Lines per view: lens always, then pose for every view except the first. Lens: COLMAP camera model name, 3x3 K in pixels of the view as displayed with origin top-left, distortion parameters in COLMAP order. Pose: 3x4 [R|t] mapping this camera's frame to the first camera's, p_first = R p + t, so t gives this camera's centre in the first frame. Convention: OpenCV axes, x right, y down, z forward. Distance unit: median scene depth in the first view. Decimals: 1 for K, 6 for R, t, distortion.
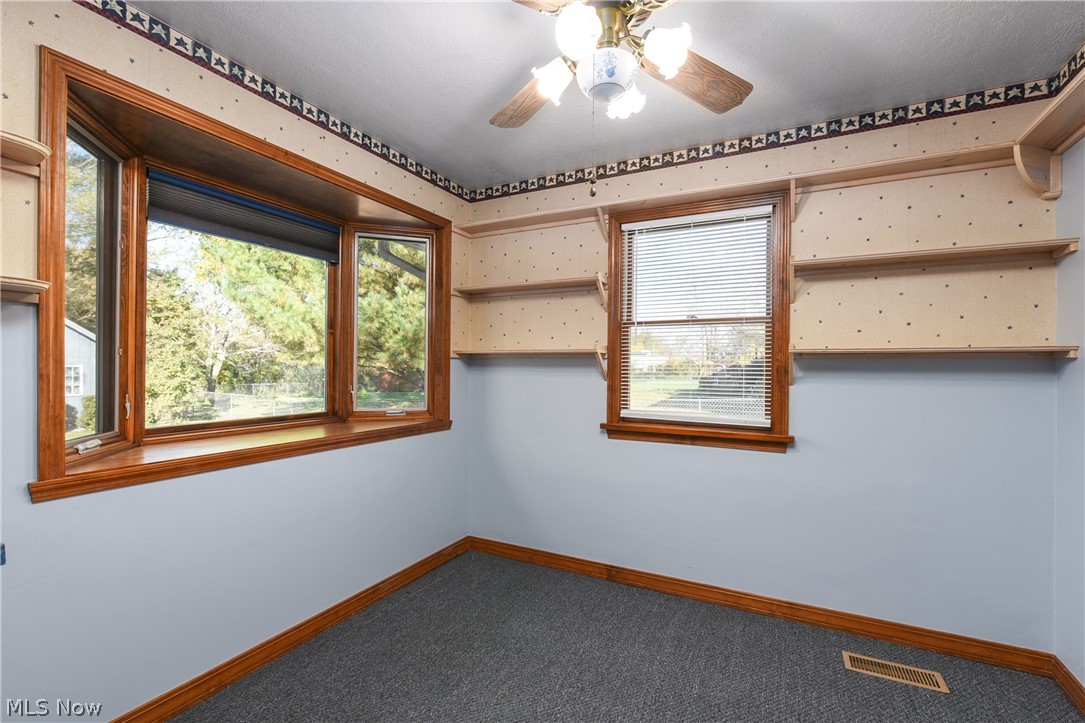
lens RADIAL K [[476.7, 0, 543.7], [0, 476.7, 364.4], [0, 0, 1]] dist [-0.002817, -0.000112]
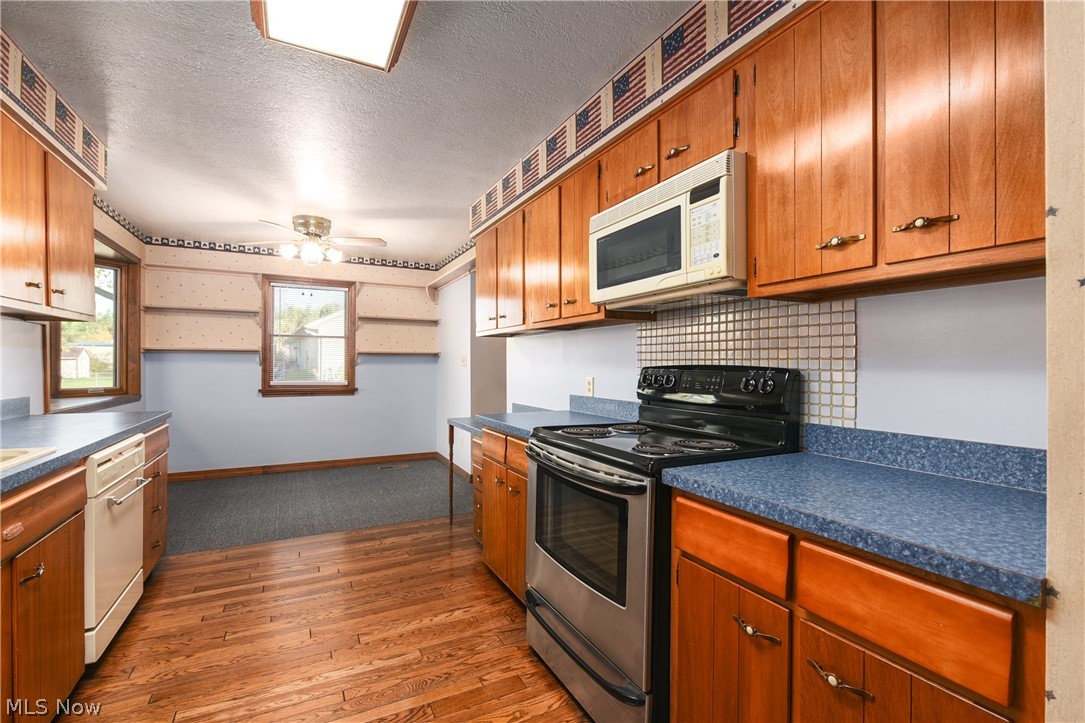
lens RADIAL K [[476.7, 0, 539.3], [0, 476.7, 366.2], [0, 0, 1]] dist [-0.002817, -0.000112]
pose [[0.582254, 0.001470, 0.813006, -0.670093], [-0.003135, 0.999995, 0.000437, 0.028016], [-0.813001, -0.002803, 0.582256, -0.857336]]
